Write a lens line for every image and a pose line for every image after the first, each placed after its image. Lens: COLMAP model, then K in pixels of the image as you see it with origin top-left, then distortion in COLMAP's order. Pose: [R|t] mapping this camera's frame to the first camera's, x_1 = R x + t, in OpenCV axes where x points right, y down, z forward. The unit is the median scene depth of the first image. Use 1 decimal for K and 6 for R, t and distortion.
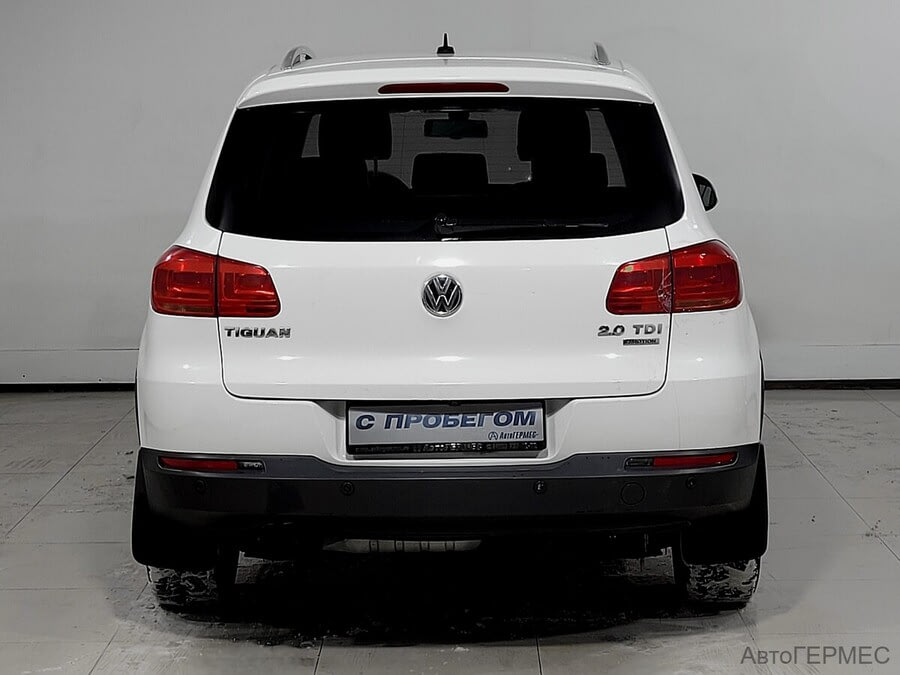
lens RADIAL K [[682.3, 0, 450.0], [0, 682.3, 337.5], [0, 0, 1]] dist [0.002739, -0.001310]
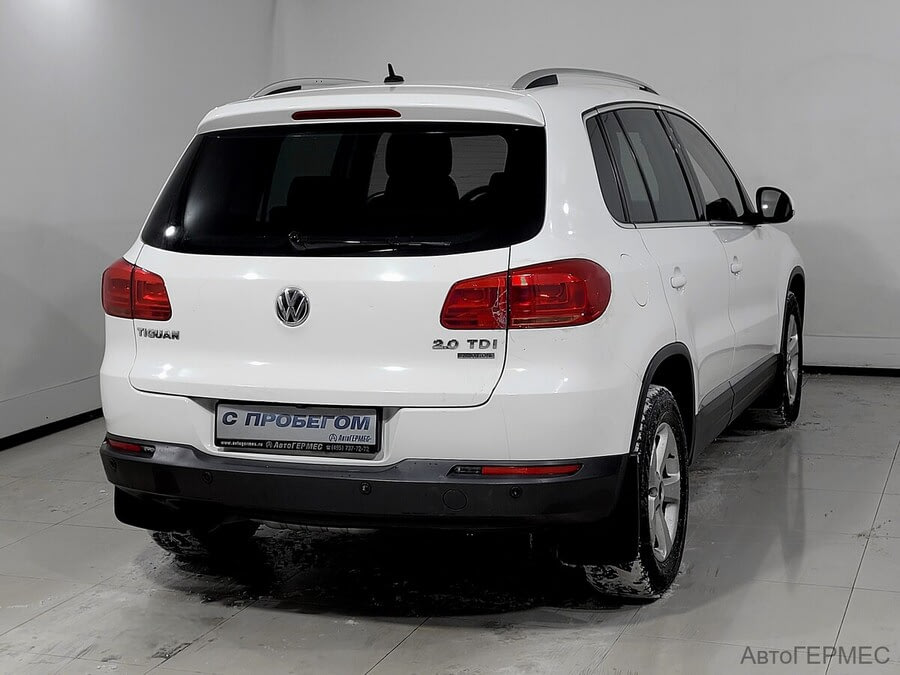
lens RADIAL K [[589.0, 0, 450.3], [0, 589.0, 342.0], [0, 0, 1]] dist [0.003365, 0.000276]
pose [[0.991280, 0.033616, -0.127412, 0.353775], [-0.030832, 0.999242, 0.023756, -0.034900], [0.128114, -0.019621, 0.991565, 0.095746]]
